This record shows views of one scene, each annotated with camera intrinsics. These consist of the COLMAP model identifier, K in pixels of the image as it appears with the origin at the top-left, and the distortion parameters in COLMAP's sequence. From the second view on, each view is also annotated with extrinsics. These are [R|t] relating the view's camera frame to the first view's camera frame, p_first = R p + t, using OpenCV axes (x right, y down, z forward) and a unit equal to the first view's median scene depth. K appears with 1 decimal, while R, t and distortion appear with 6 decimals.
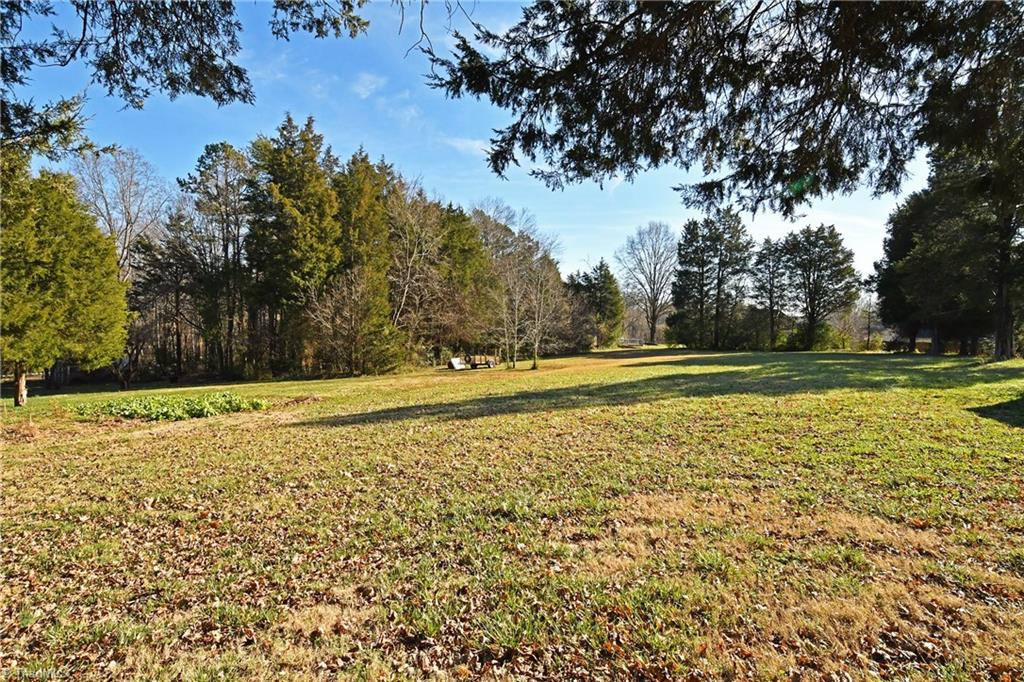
lens RADIAL K [[494.5, 0, 509.9], [0, 494.5, 350.6], [0, 0, 1]] dist [-0.018059, -0.007842]
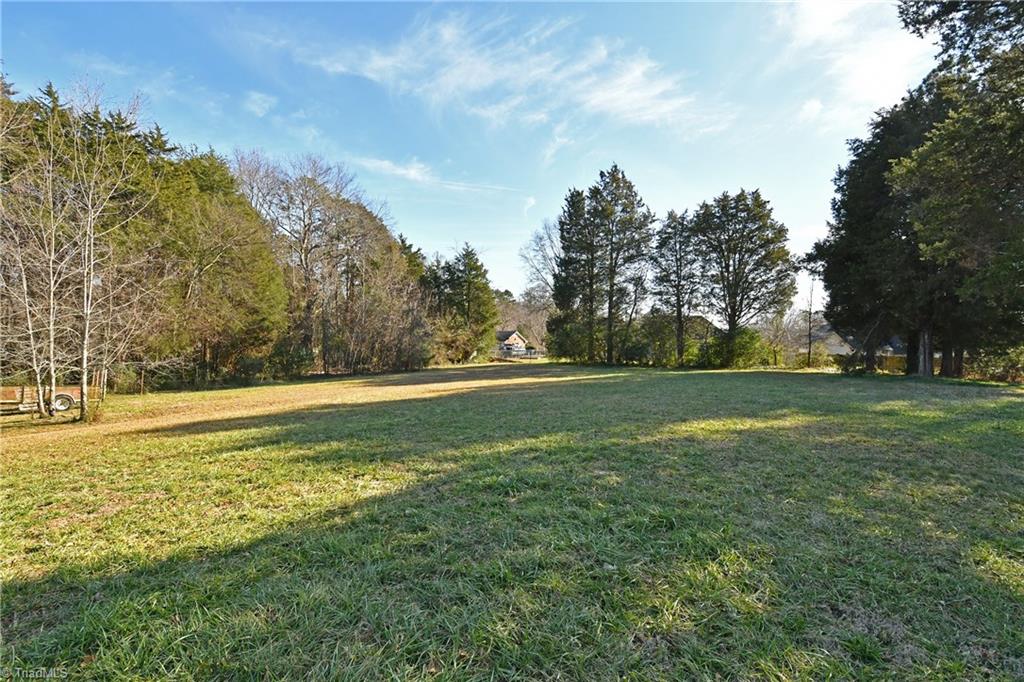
lens RADIAL K [[473.6, 0, 506.4], [0, 473.6, 341.8], [0, 0, 1]] dist [-0.014025, -0.001489]
pose [[0.997134, 0.004943, 0.075494, 0.230608], [-0.002006, 0.999240, -0.038921, -0.009496], [-0.075629, 0.038658, 0.996386, 0.333740]]
